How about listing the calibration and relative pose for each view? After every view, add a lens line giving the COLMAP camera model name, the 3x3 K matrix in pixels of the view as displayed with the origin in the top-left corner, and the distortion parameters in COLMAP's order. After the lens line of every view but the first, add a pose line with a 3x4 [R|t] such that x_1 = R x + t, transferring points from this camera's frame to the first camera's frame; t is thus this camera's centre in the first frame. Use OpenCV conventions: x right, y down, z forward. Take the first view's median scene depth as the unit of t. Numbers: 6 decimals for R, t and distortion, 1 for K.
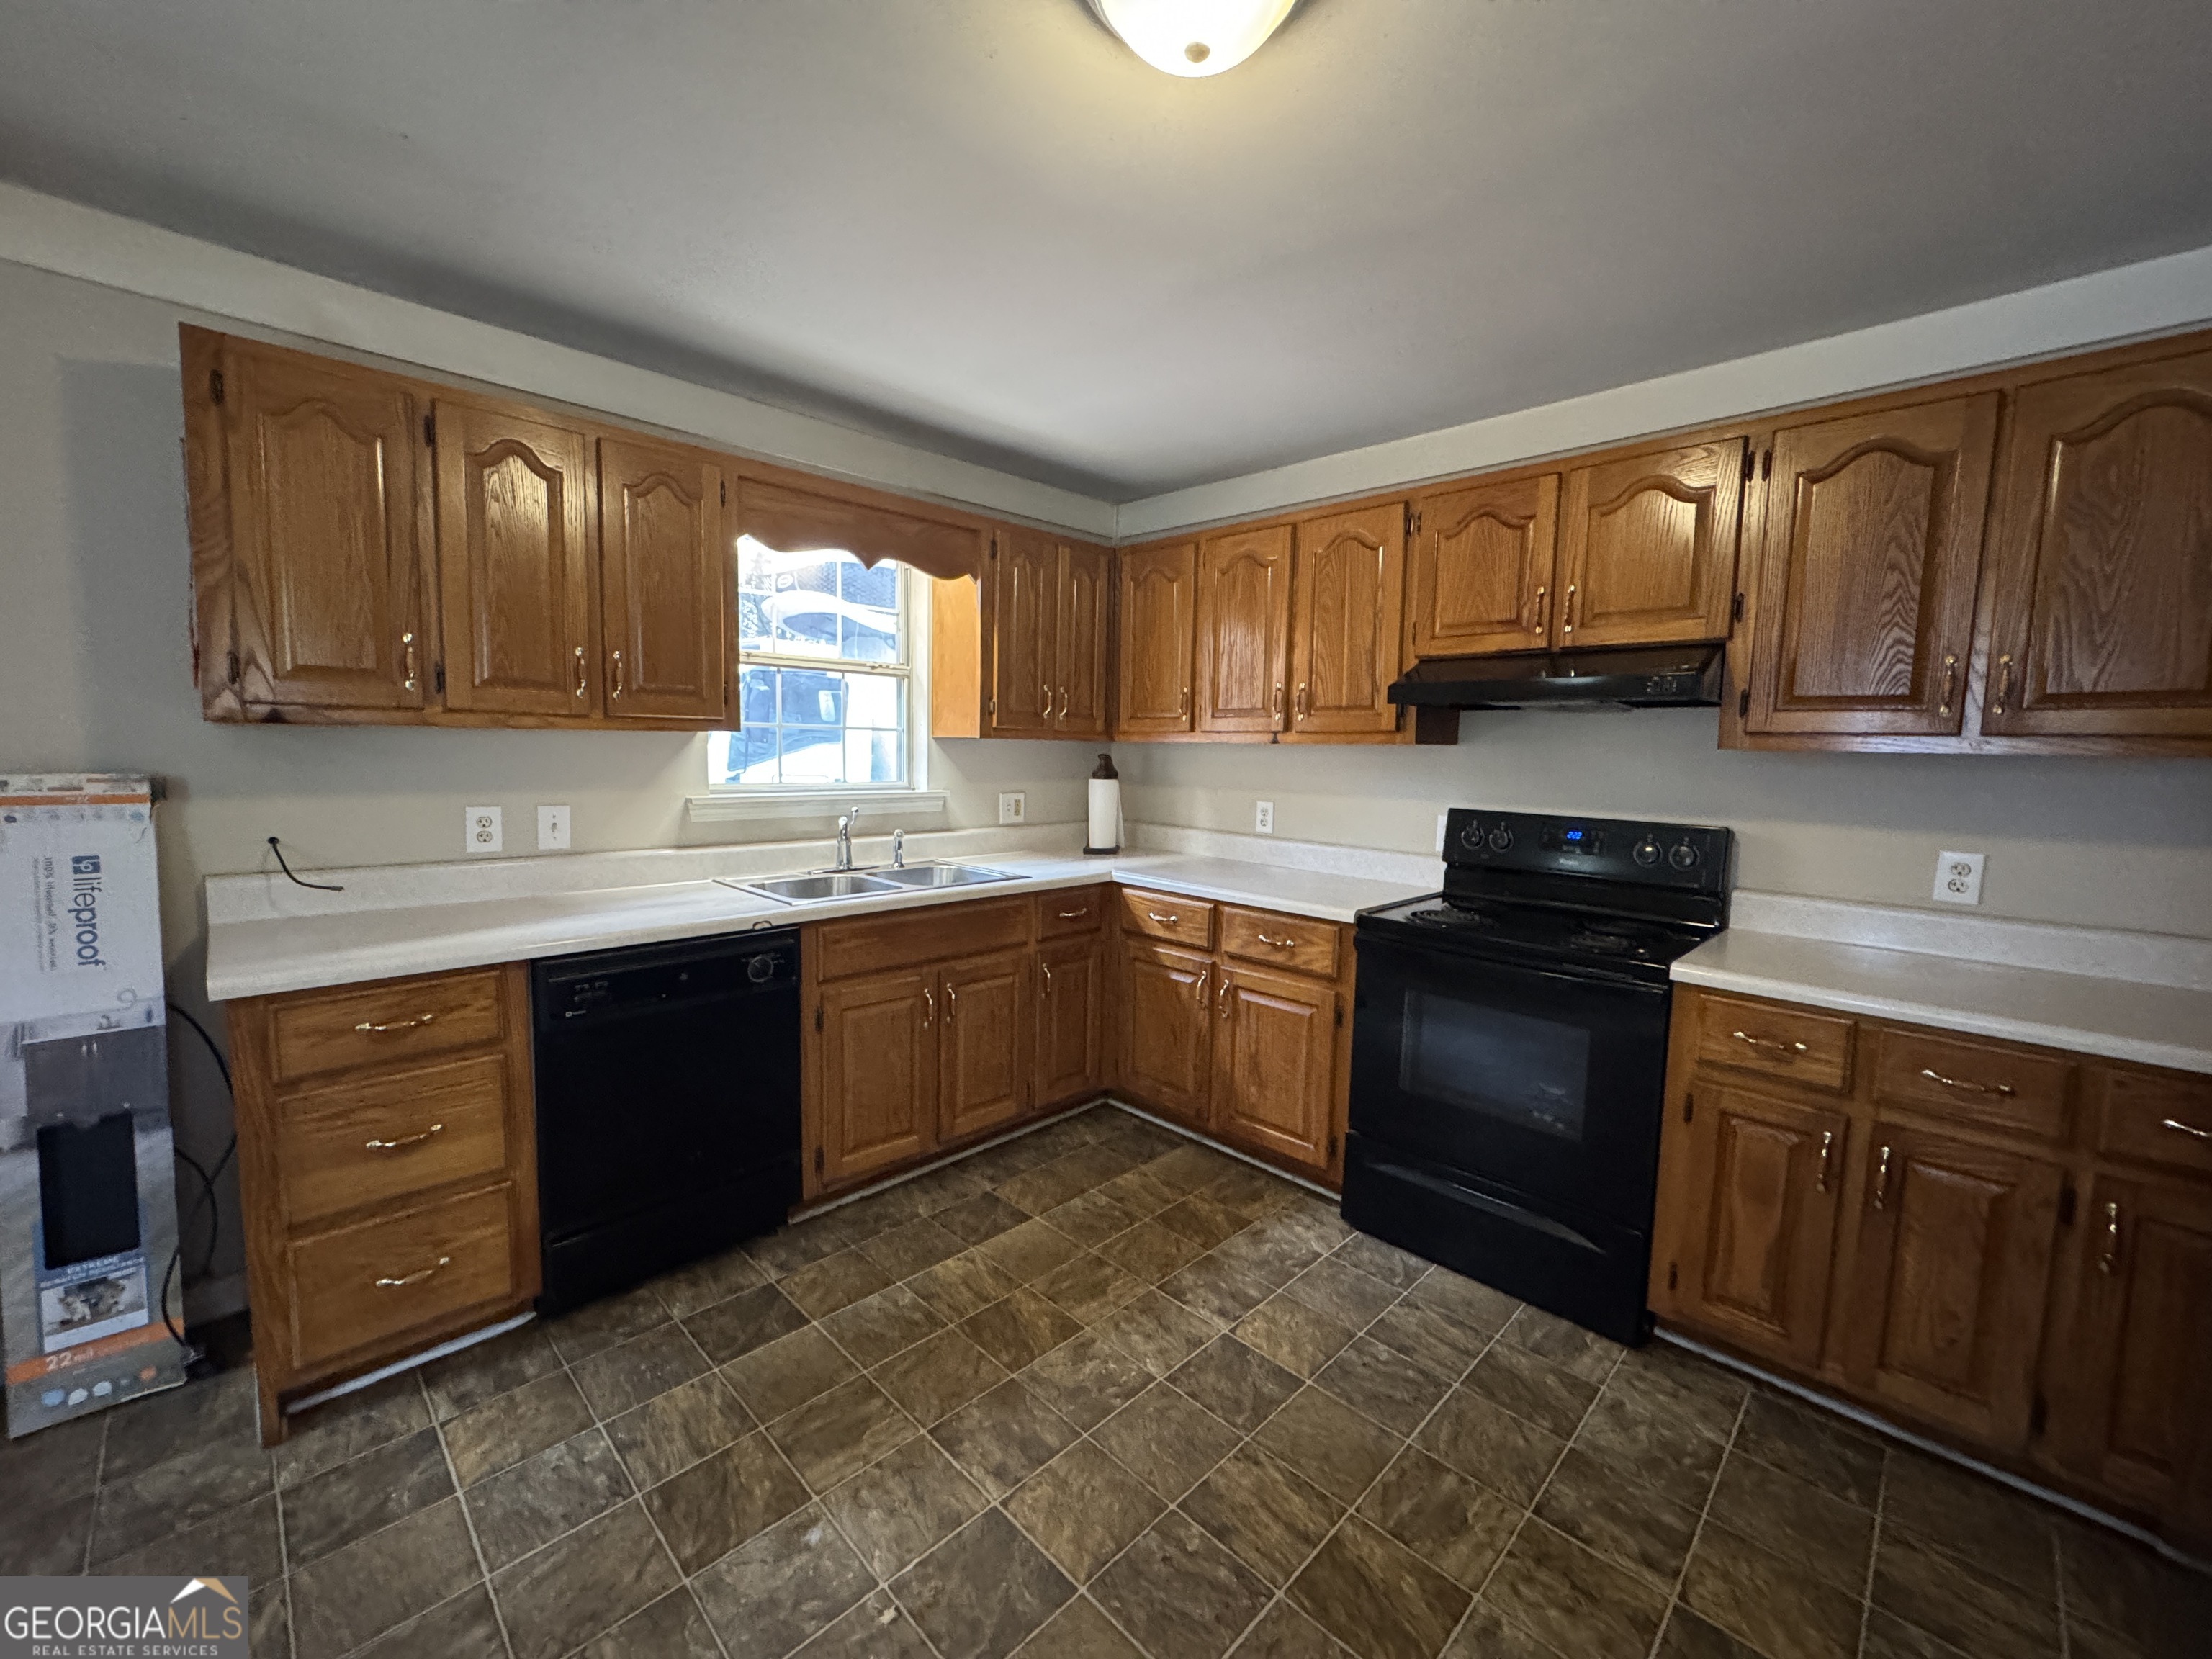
lens RADIAL K [[885.8, 0, 1102.6], [0, 885.8, 825.9], [0, 0, 1]] dist [-0.001379, 0.000192]
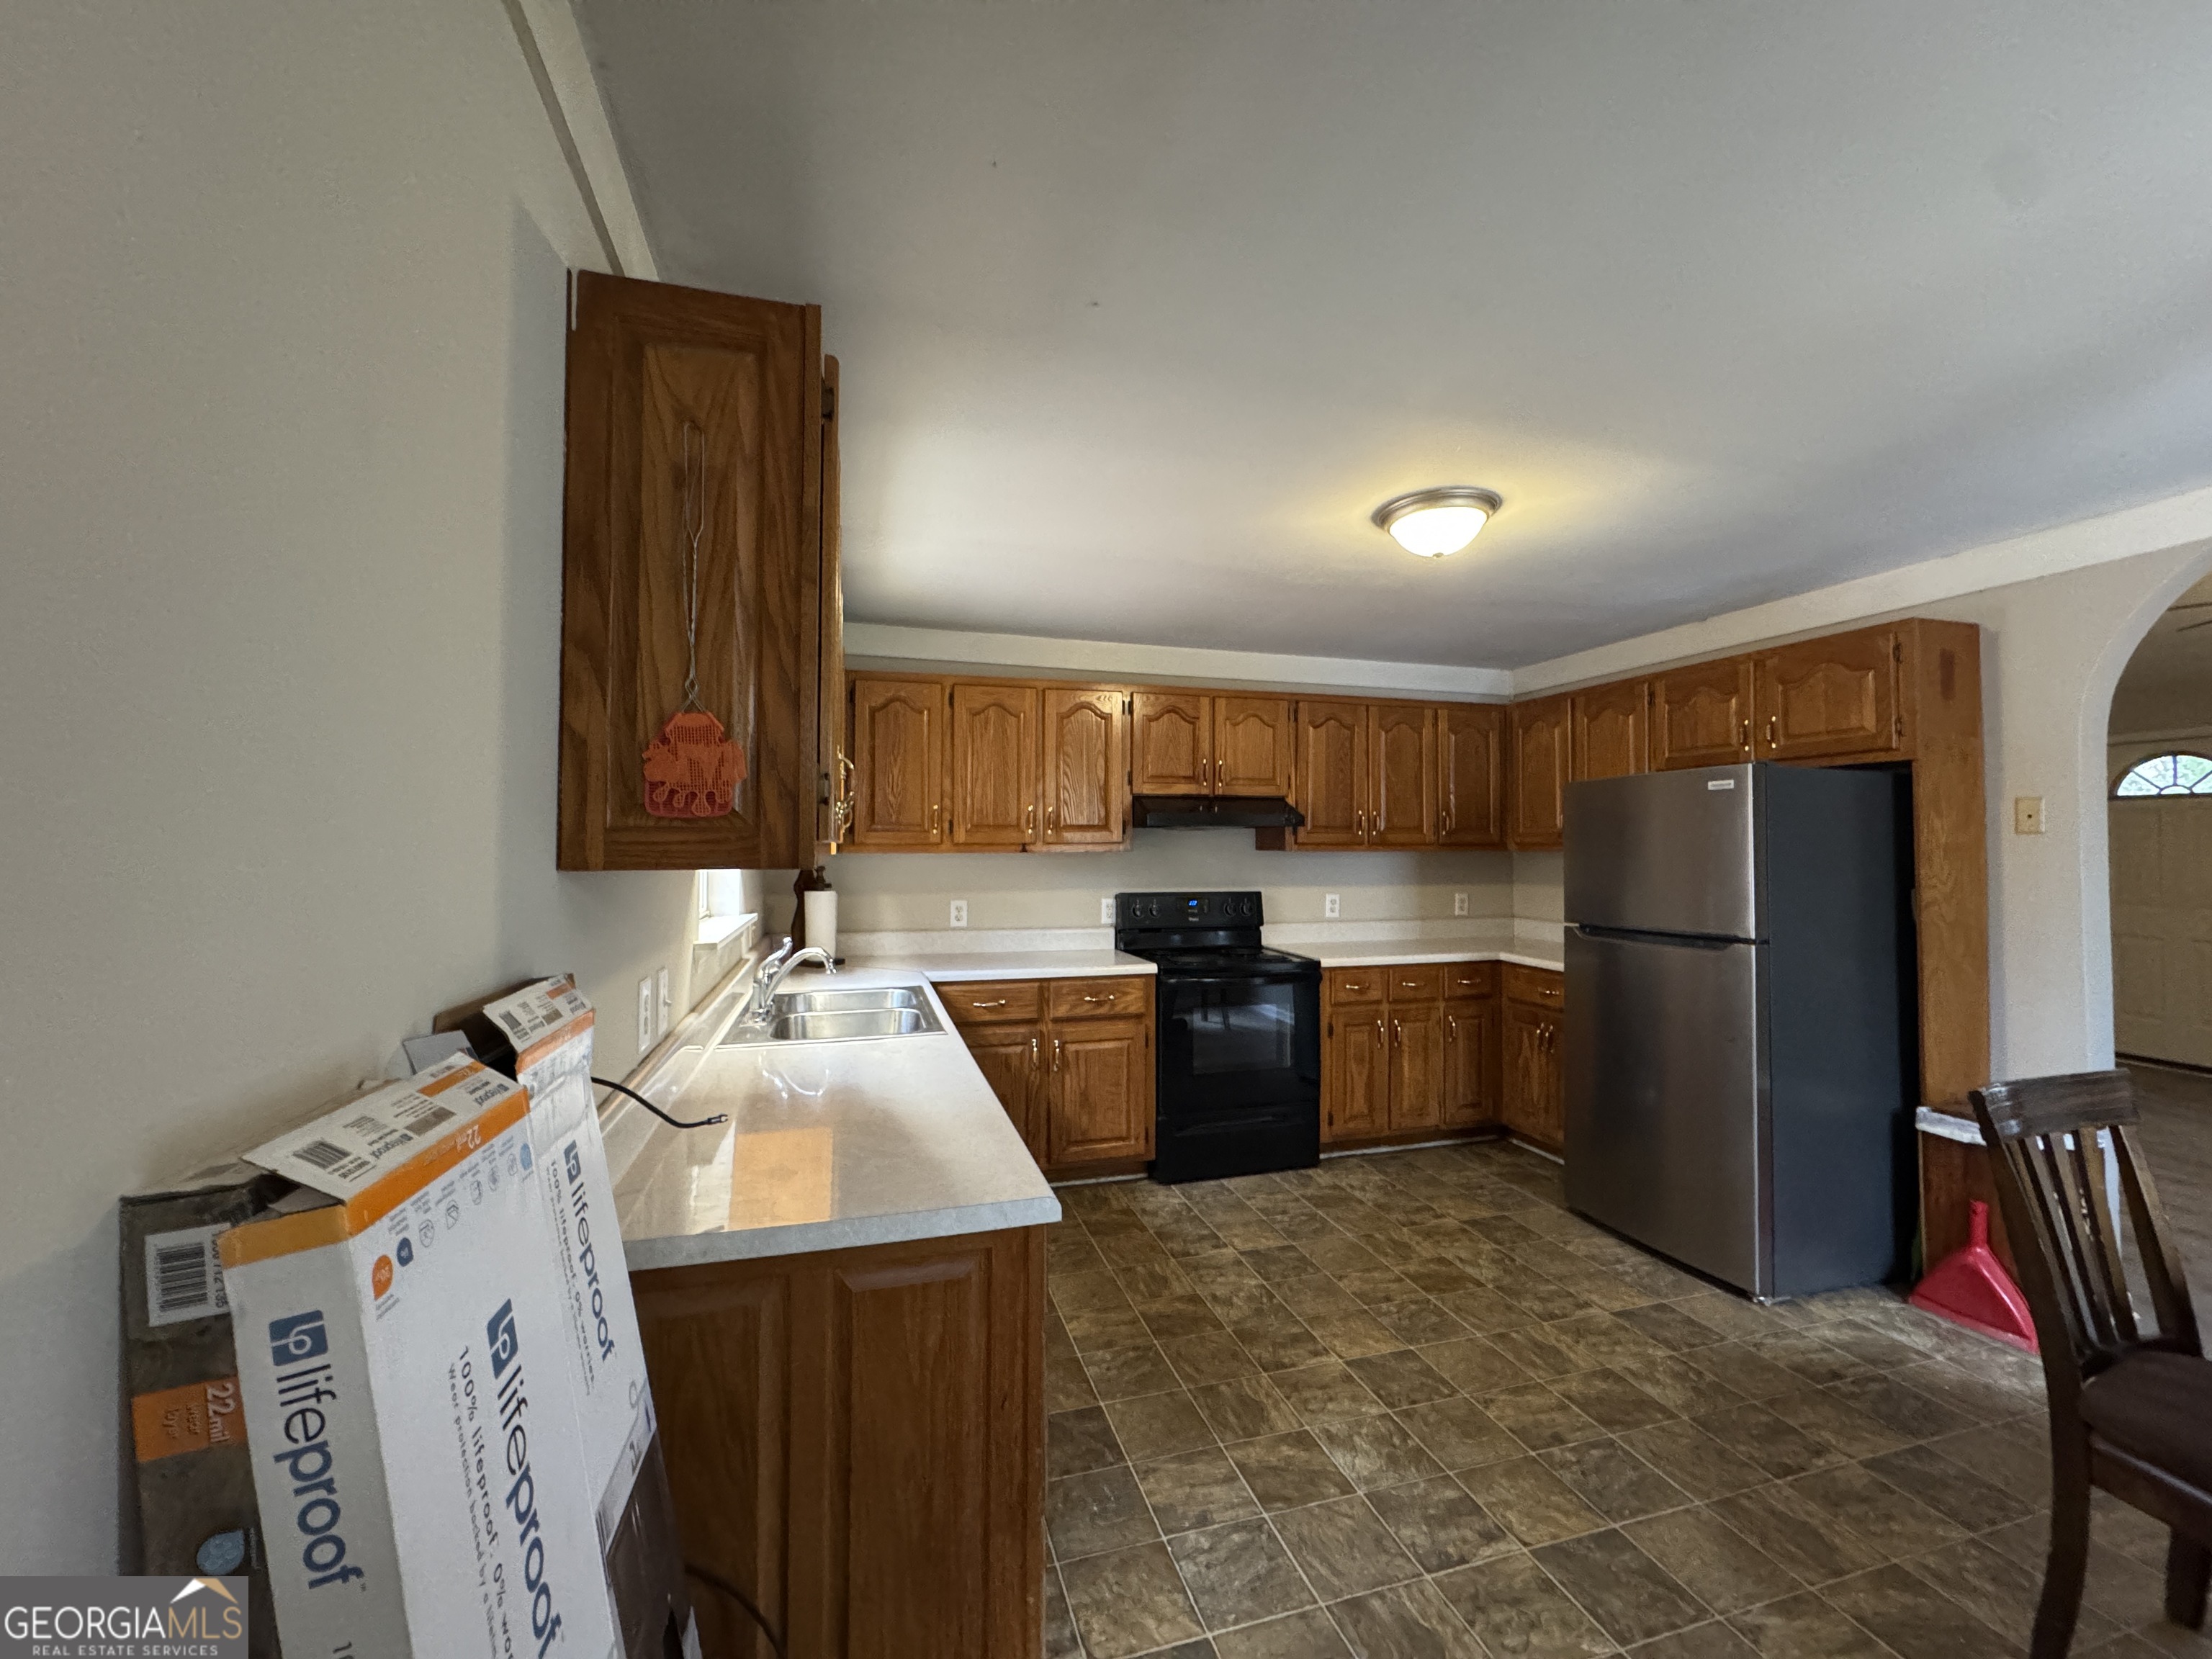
lens RADIAL K [[885.8, 0, 1109.7], [0, 885.8, 828.2], [0, 0, 1]] dist [-0.001379, 0.000192]
pose [[0.473779, 0.000495, 0.880644, -1.099197], [0.089826, 0.994757, -0.048885, -0.067811], [-0.876050, 0.102265, 0.471251, 0.361127]]
